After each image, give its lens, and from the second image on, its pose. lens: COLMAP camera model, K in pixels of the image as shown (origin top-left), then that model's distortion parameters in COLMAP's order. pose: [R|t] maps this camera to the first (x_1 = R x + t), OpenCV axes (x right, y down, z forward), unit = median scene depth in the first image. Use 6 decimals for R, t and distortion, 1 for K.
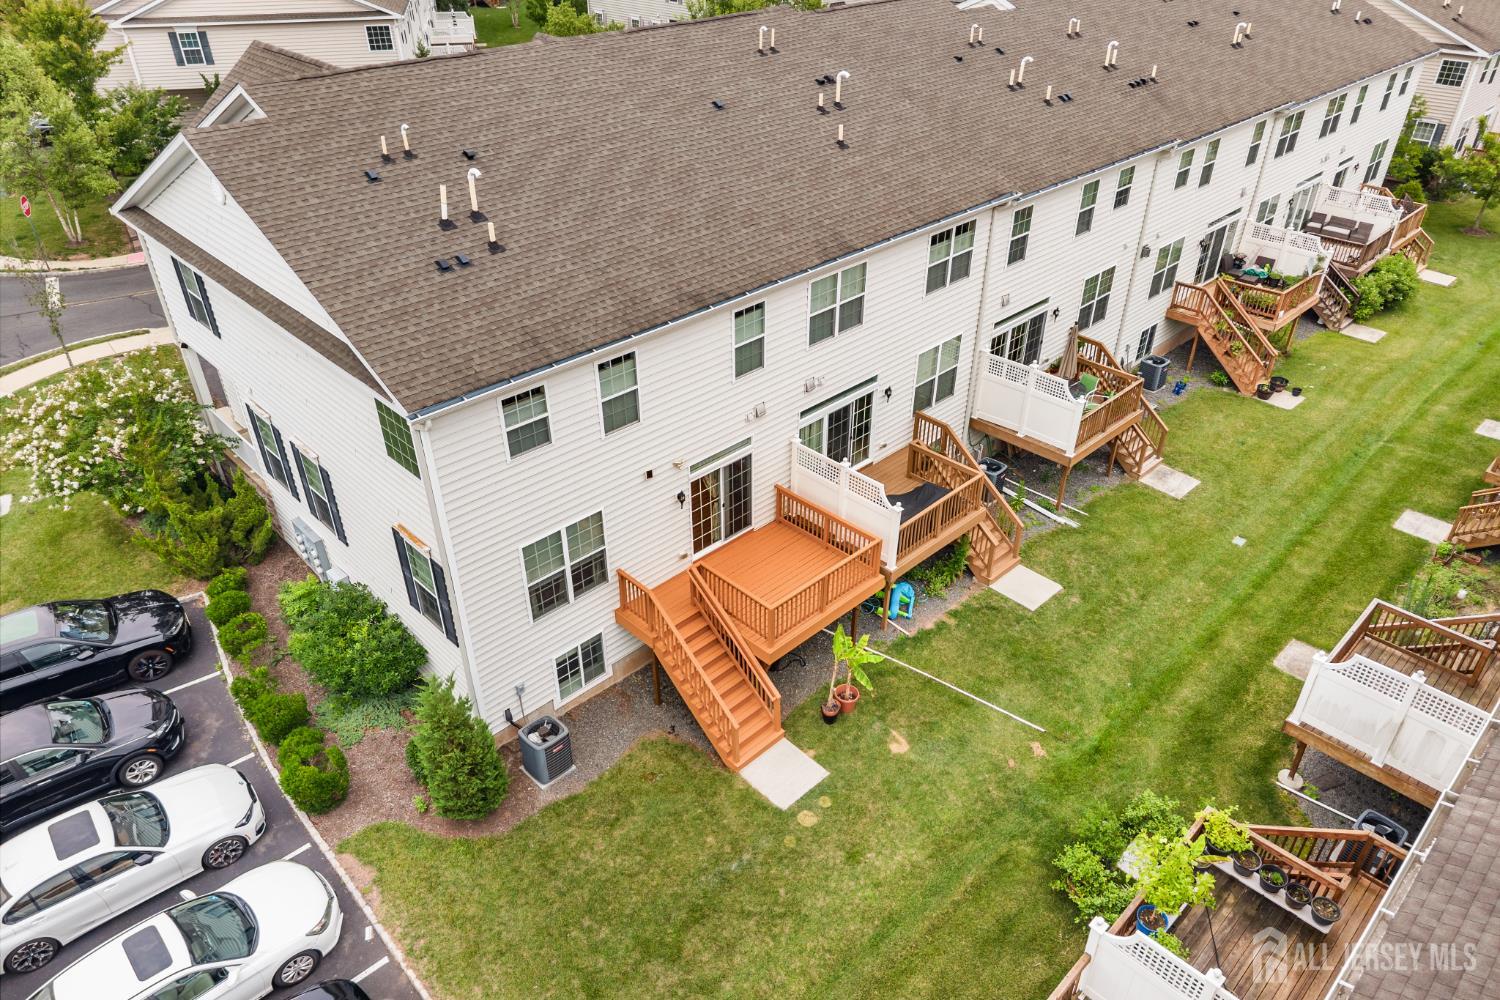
lens RADIAL K [[1011.4, 0, 751.4], [0, 1011.4, 465.5], [0, 0, 1]] dist [0.001658, -0.001218]
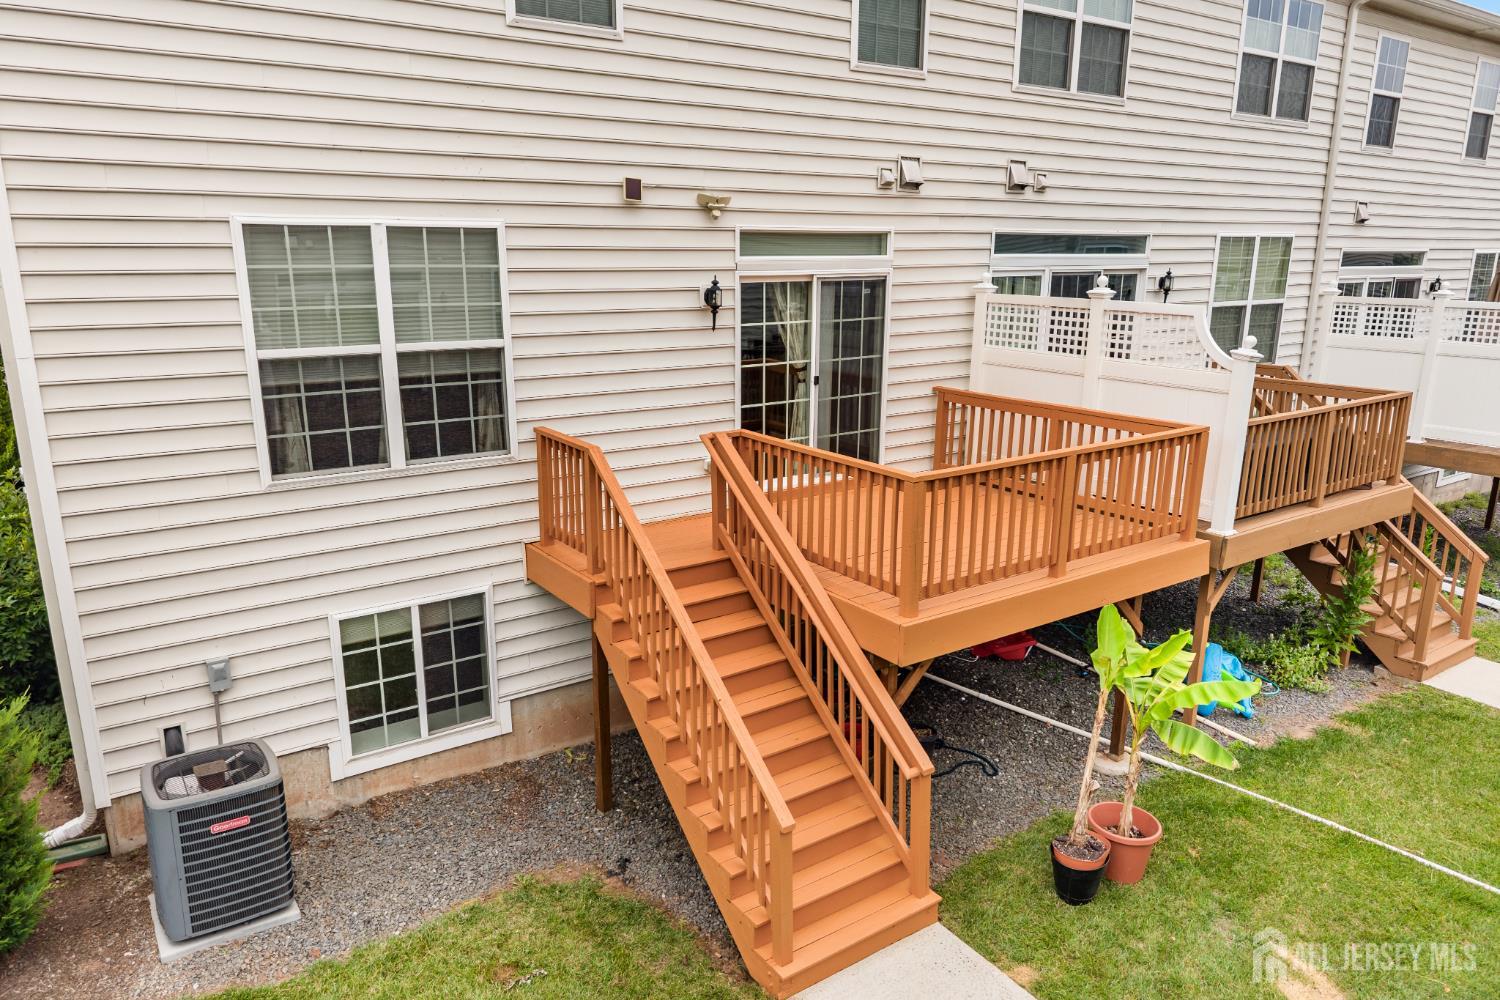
lens RADIAL K [[991.7, 0, 750.0], [0, 991.7, 500.0], [0, 0, 1]] dist [-0.006464, -0.002867]
pose [[0.985341, 0.043701, -0.164906, 0.018586], [-0.092903, 0.948184, -0.303836, 0.235845], [0.143084, 0.314702, 0.938344, 0.625239]]
